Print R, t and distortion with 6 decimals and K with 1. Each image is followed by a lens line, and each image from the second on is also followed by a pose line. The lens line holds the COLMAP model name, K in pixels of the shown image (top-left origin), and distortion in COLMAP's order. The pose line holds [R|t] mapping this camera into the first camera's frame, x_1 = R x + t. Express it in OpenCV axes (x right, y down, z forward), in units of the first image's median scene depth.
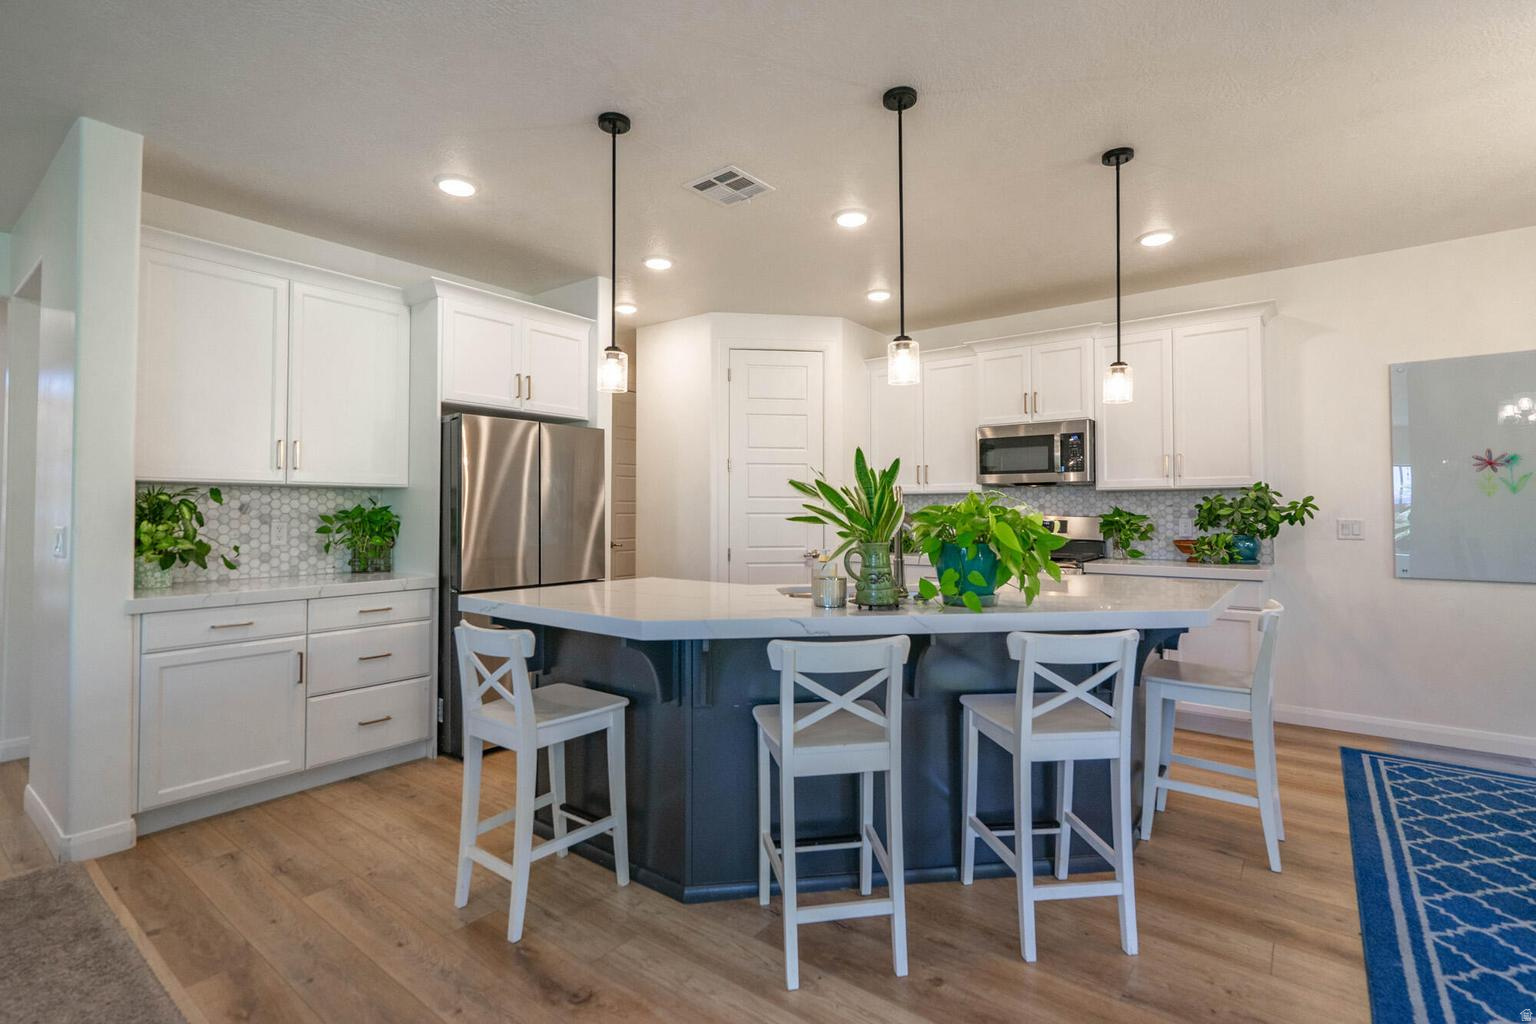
lens RADIAL K [[710.7, 0, 759.4], [0, 710.7, 495.2], [0, 0, 1]] dist [-0.001316, -0.000026]
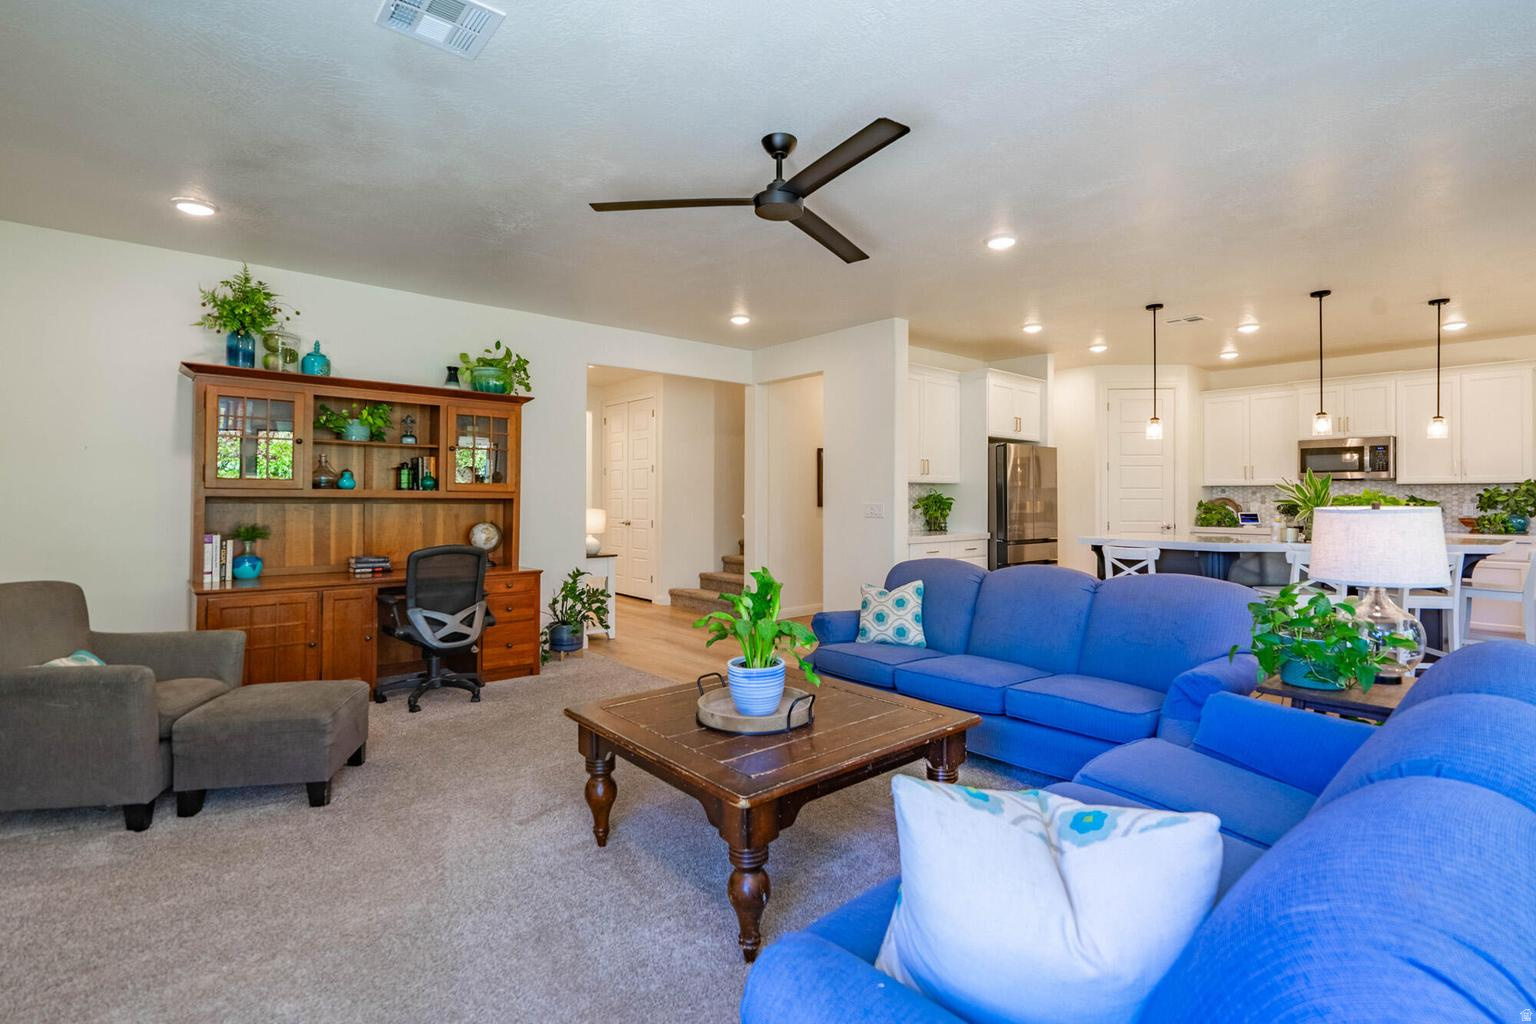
lens RADIAL K [[710.7, 0, 759.4], [0, 710.7, 495.2], [0, 0, 1]] dist [-0.001316, -0.000026]
pose [[0.977918, 0.003840, -0.208956, -0.553280], [0.000194, 0.999814, 0.019281, -0.013268], [0.208991, -0.018896, 0.977735, -0.777291]]
